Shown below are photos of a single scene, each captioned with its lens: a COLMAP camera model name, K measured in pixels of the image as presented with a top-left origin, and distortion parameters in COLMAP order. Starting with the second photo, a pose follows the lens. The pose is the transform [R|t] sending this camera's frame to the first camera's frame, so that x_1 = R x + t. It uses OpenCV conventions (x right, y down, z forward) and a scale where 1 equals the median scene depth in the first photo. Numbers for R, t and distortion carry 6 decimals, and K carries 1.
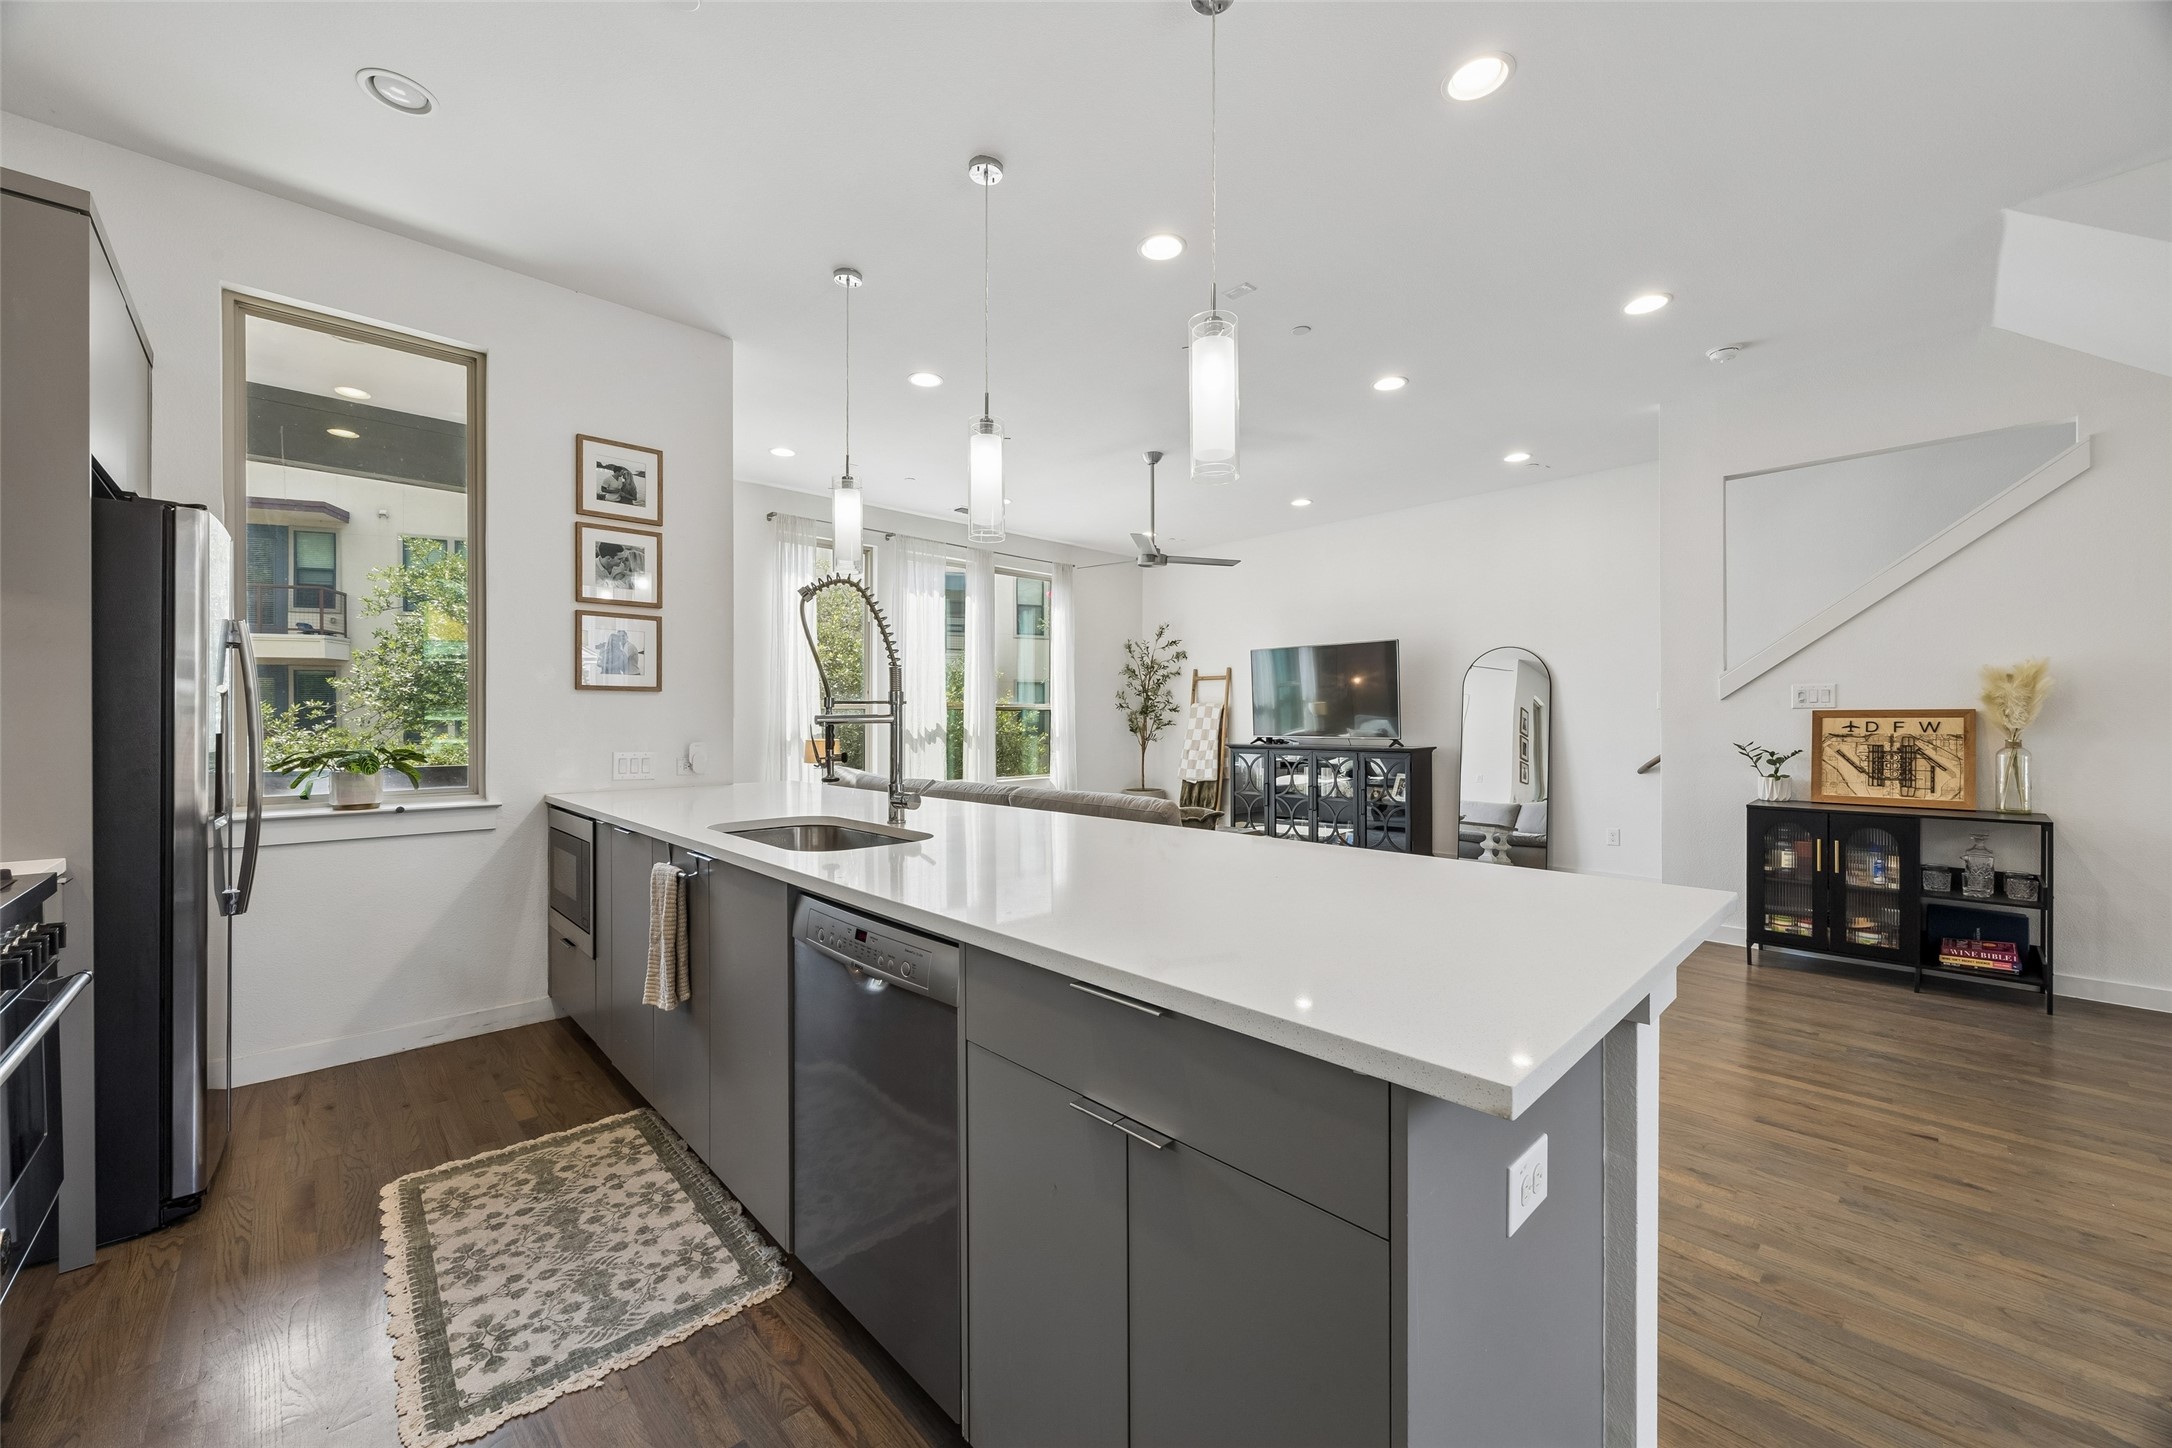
lens RADIAL K [[824.0, 0, 1077.4], [0, 824.0, 720.8], [0, 0, 1]] dist [-0.001924, -0.000032]
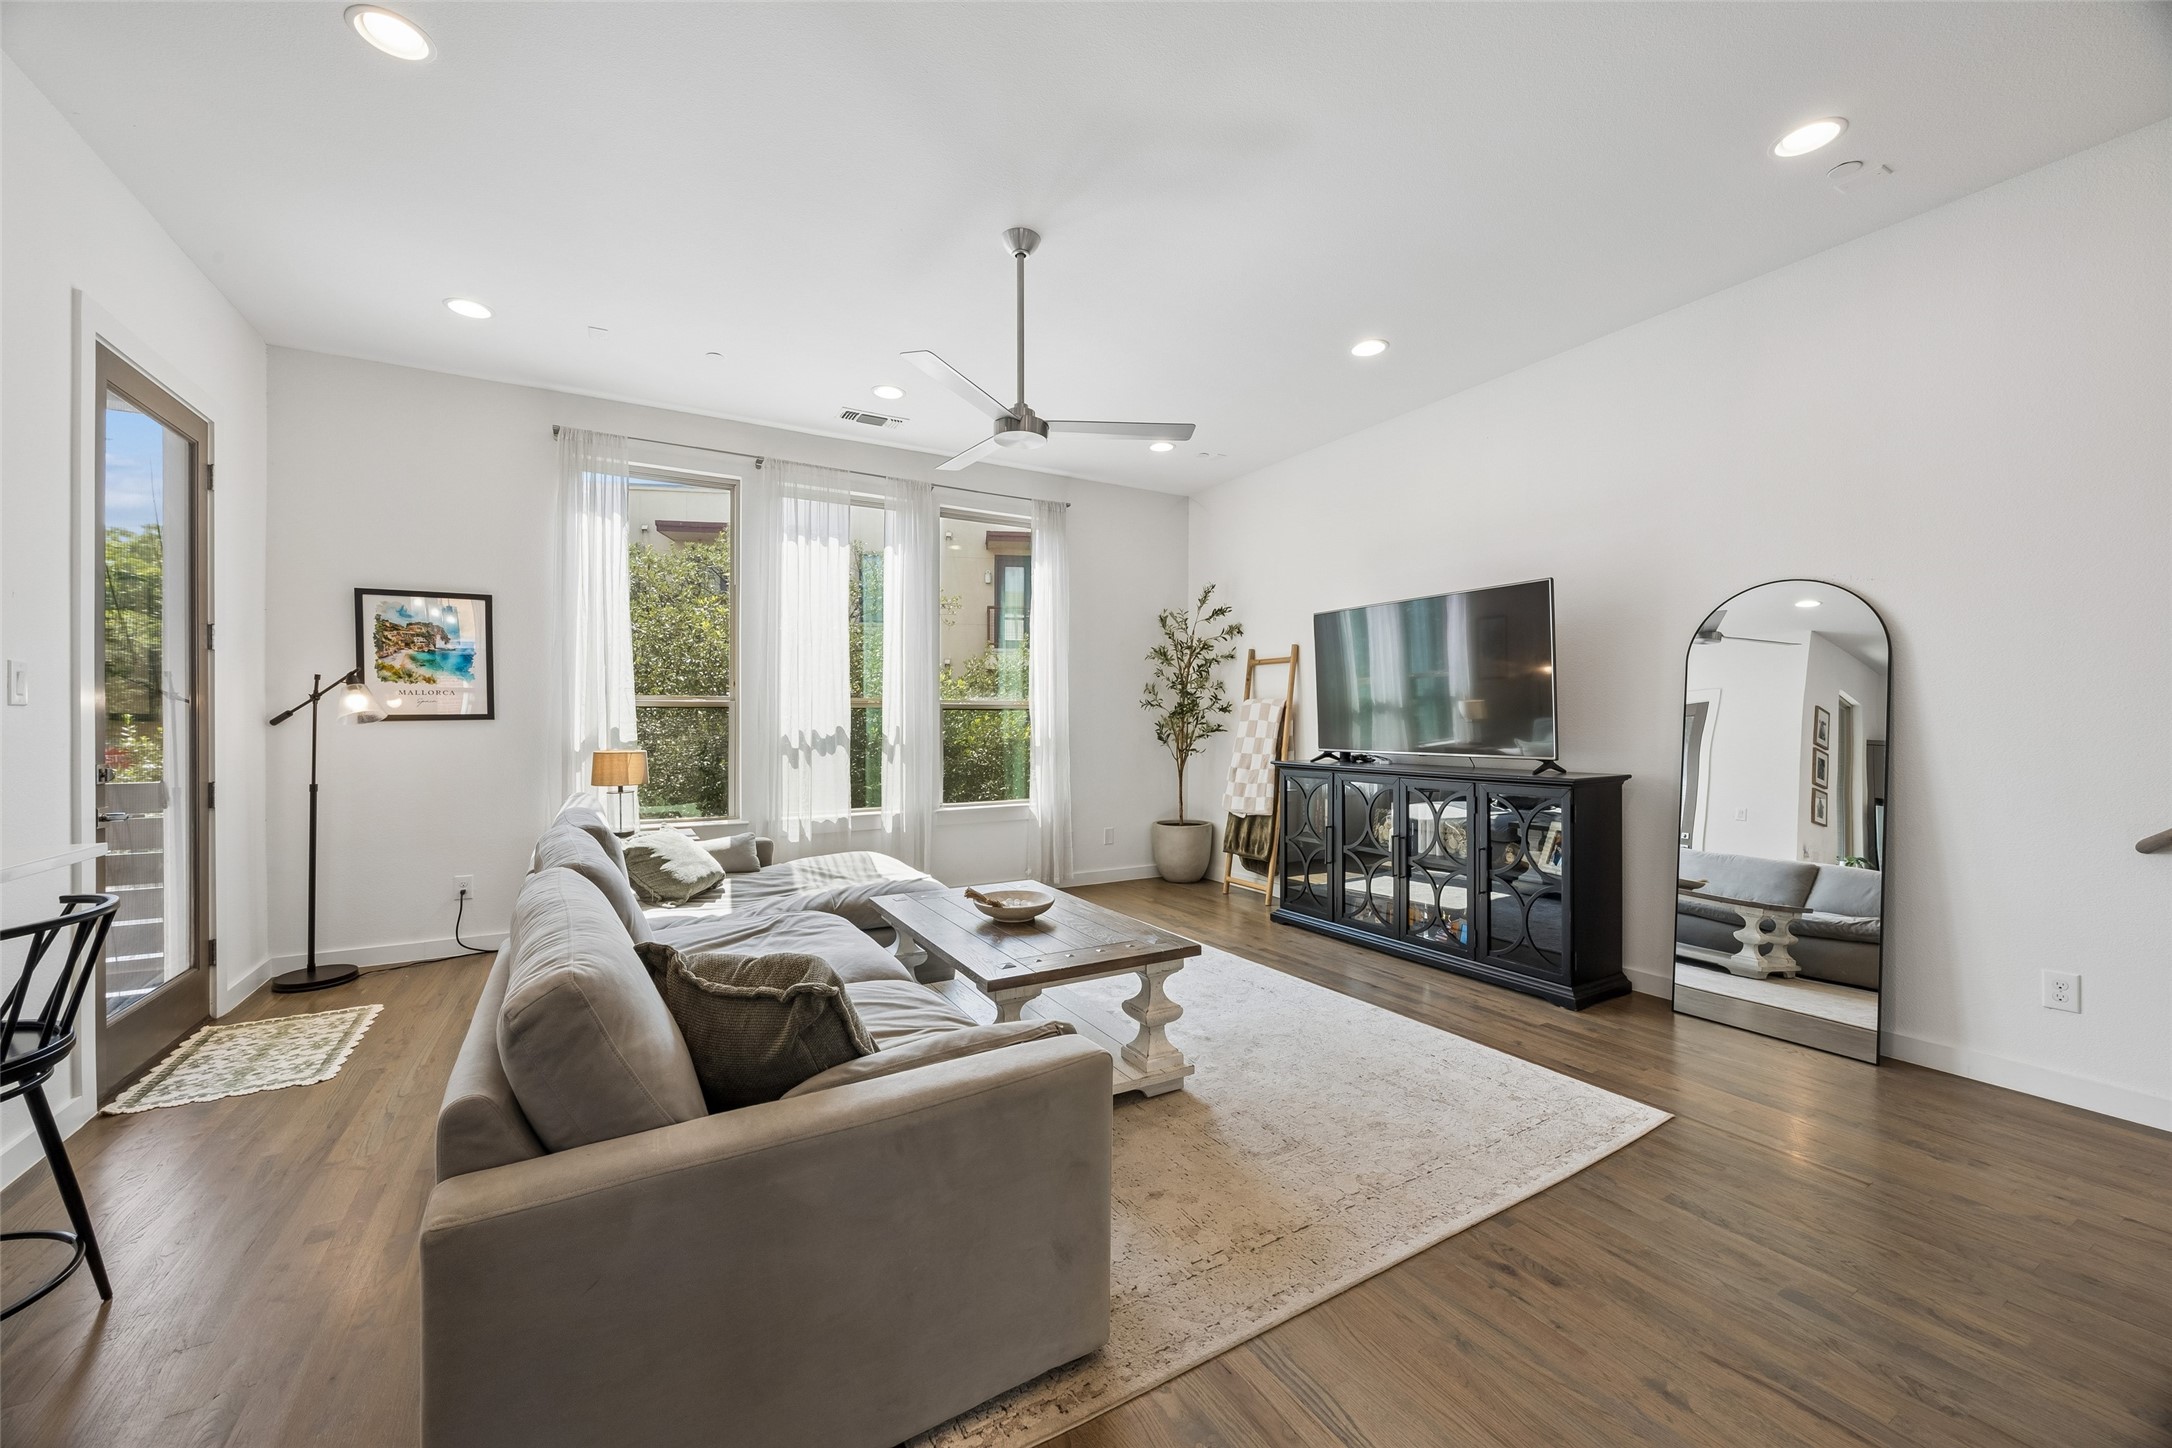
lens RADIAL K [[822.8, 0, 1079.1], [0, 822.8, 722.1], [0, 0, 1]] dist [-0.001682, -0.000111]
pose [[0.972372, 0.002087, -0.233426, 0.397869], [-0.002442, 0.999996, -0.001234, -0.002772], [0.233423, 0.001770, 0.972374, 0.744258]]
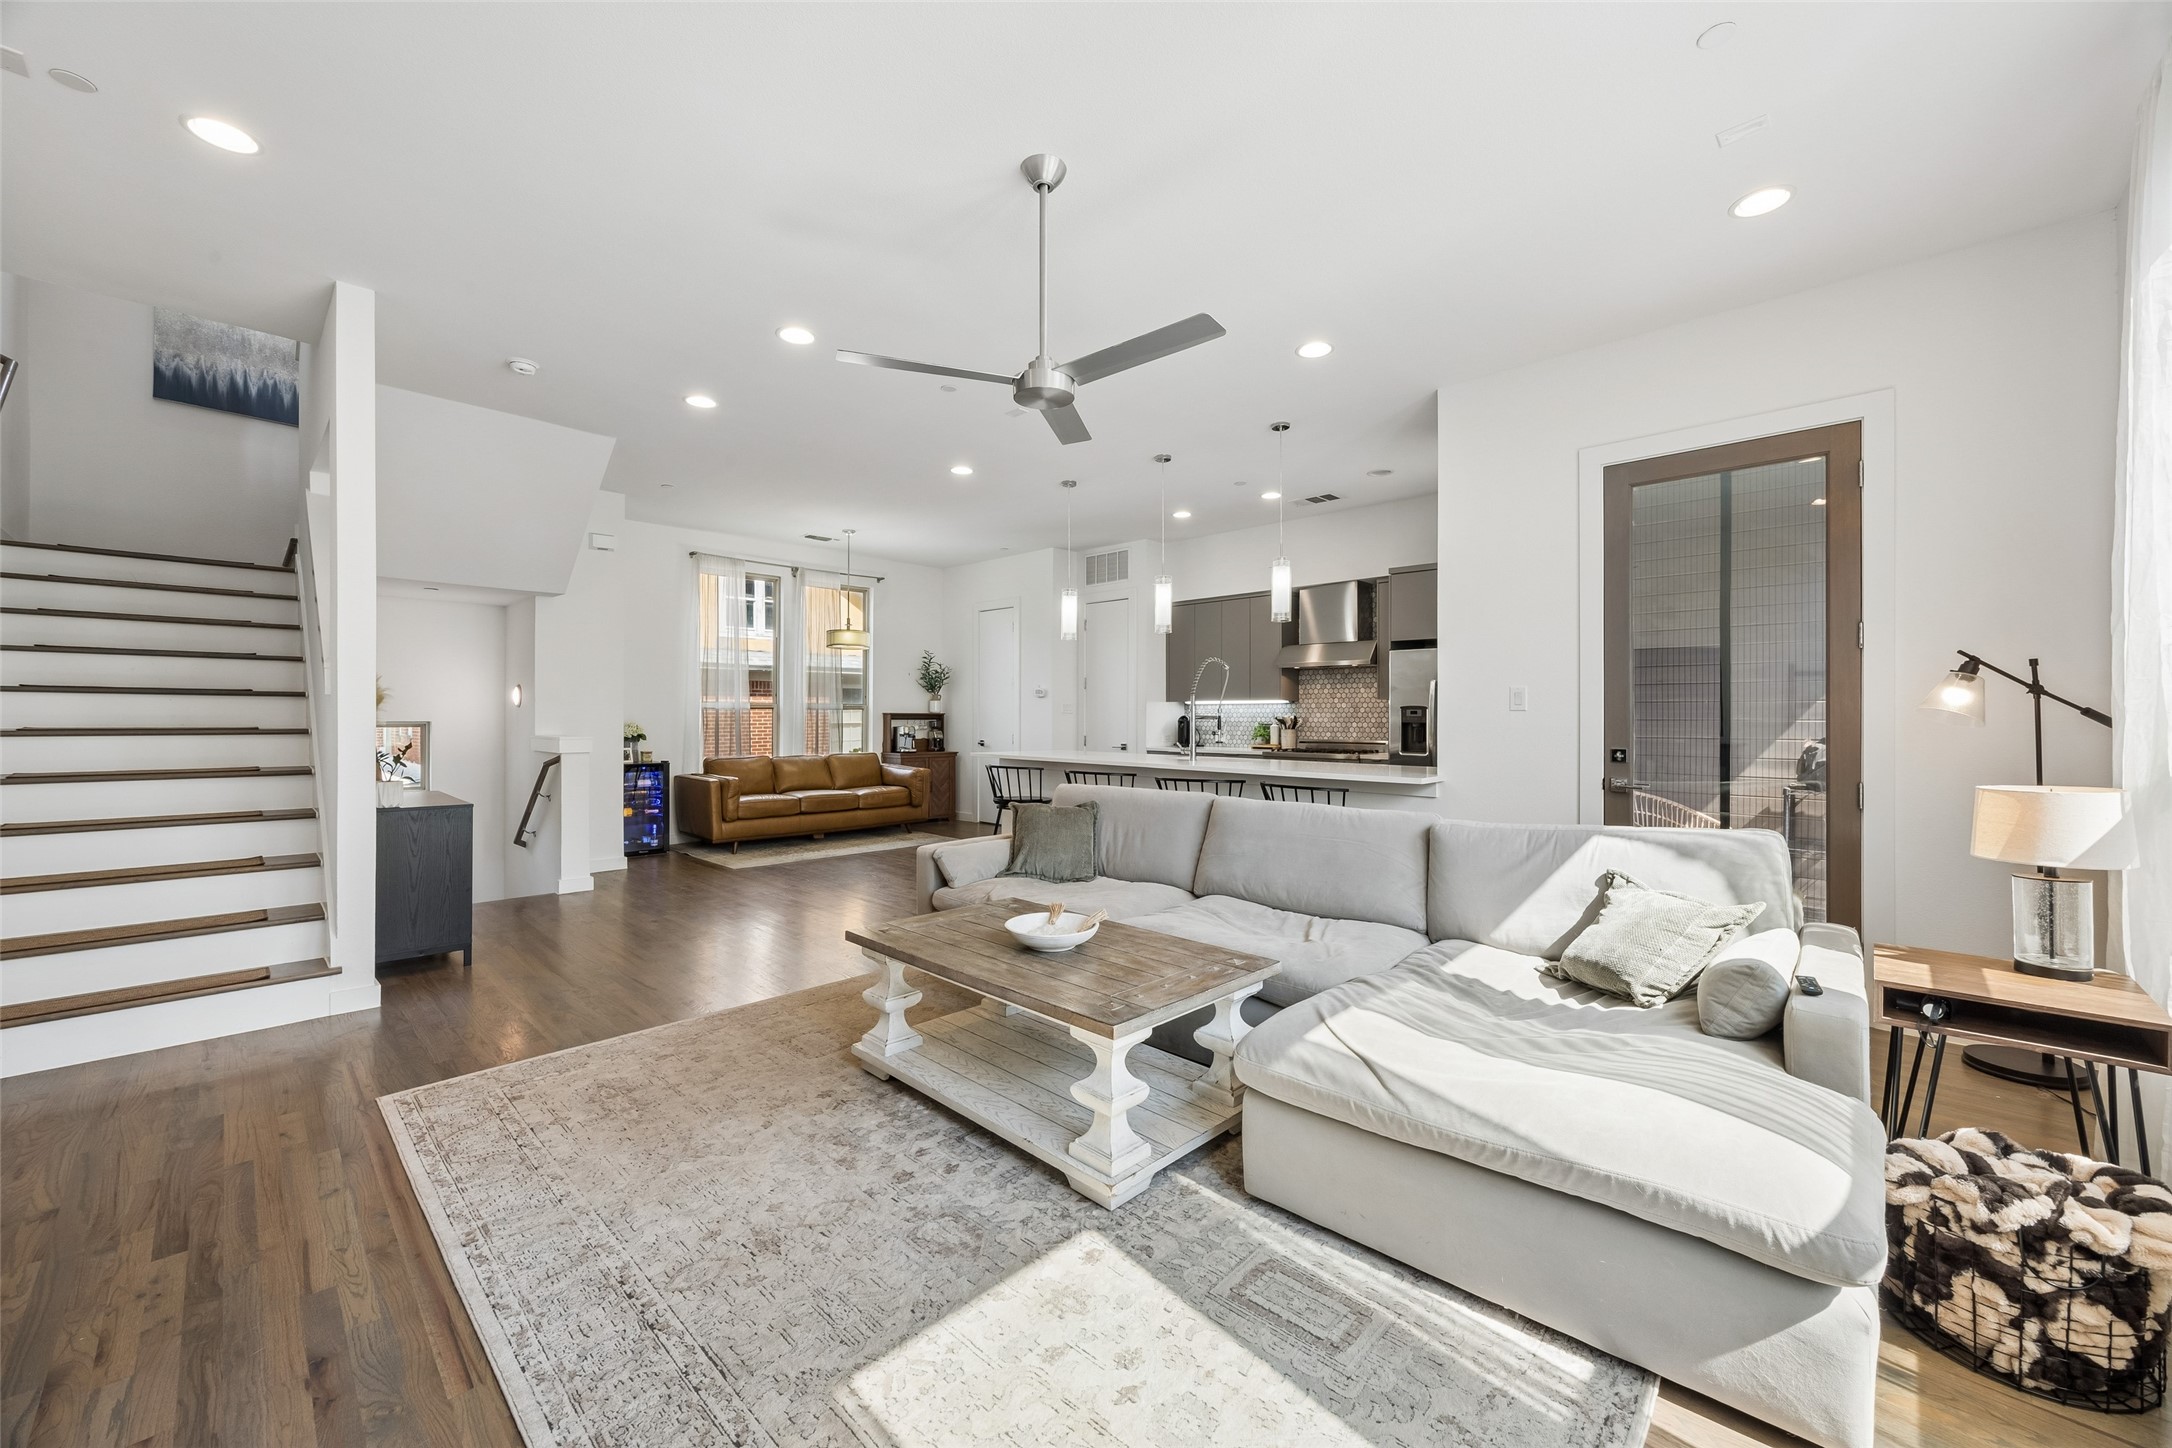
lens RADIAL K [[828.7, 0, 1085.1], [0, 828.7, 717.9], [0, 0, 1]] dist [-0.002619, 0.000009]
pose [[-0.998860, -0.000351, -0.047742, 0.139106], [-0.000611, 0.999985, 0.005441, -0.008772], [0.047740, 0.005464, -0.998845, 2.303761]]
